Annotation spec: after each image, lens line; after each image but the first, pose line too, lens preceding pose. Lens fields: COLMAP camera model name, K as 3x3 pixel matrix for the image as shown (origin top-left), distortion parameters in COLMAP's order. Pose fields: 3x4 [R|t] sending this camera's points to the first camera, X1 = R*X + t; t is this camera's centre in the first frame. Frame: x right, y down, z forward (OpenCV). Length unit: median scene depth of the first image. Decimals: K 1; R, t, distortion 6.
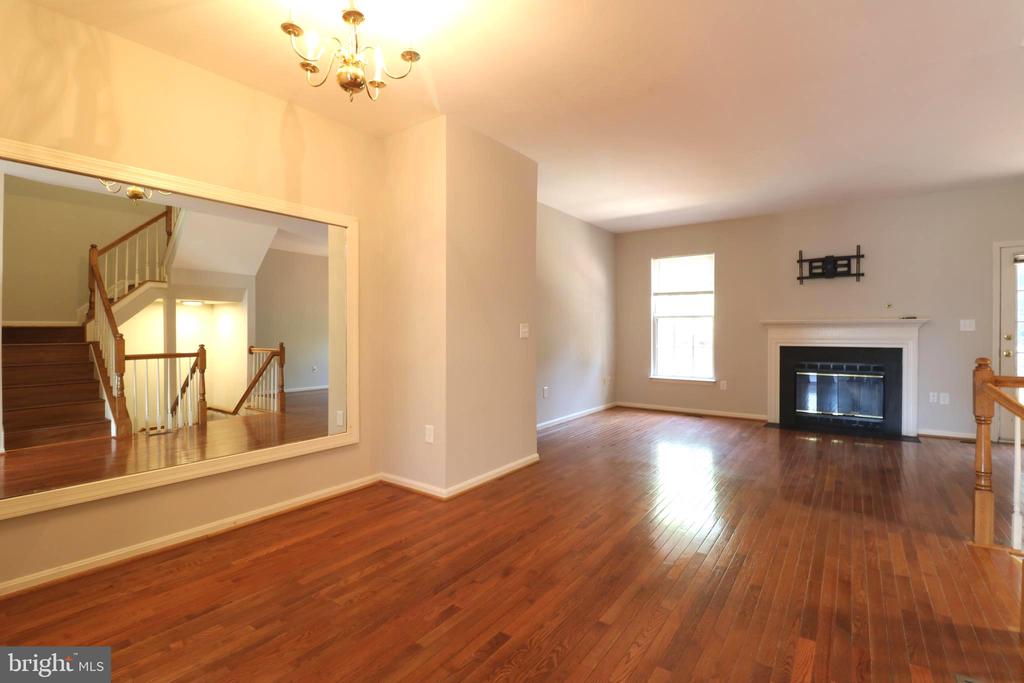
lens RADIAL K [[470.3, 0, 512.8], [0, 470.3, 337.6], [0, 0, 1]] dist [-0.013126, -0.000761]
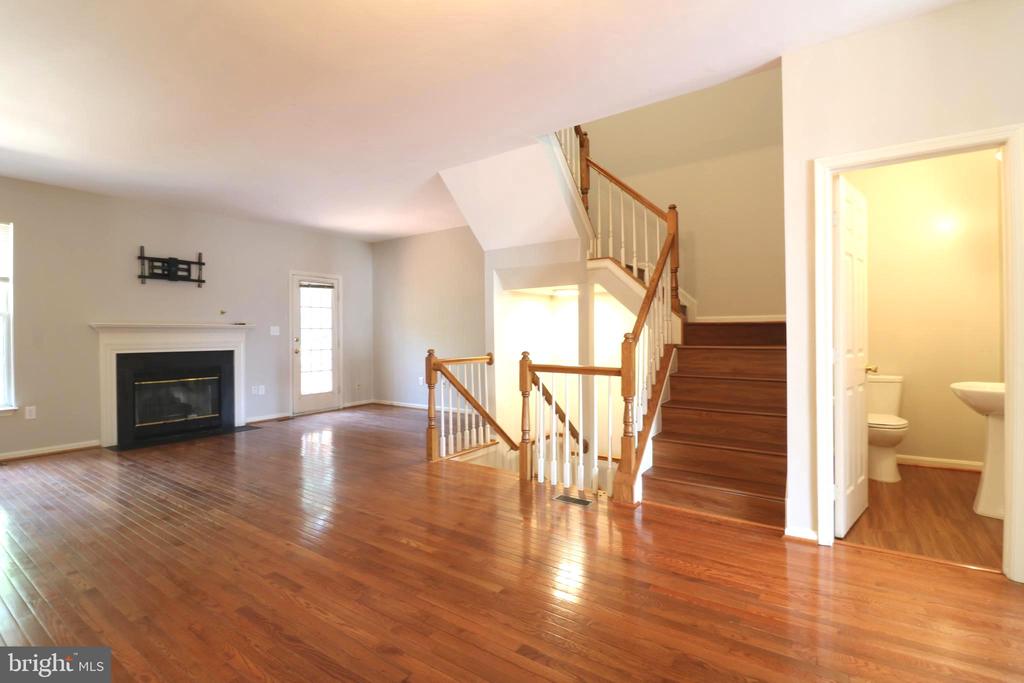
lens RADIAL K [[470.3, 0, 512.8], [0, 470.3, 336.5], [0, 0, 1]] dist [-0.013126, -0.000761]
pose [[-0.016370, -0.002293, 0.999863, -0.304426], [0.021256, 0.999771, 0.002641, 0.000106], [-0.999640, 0.021296, -0.016317, 0.322020]]
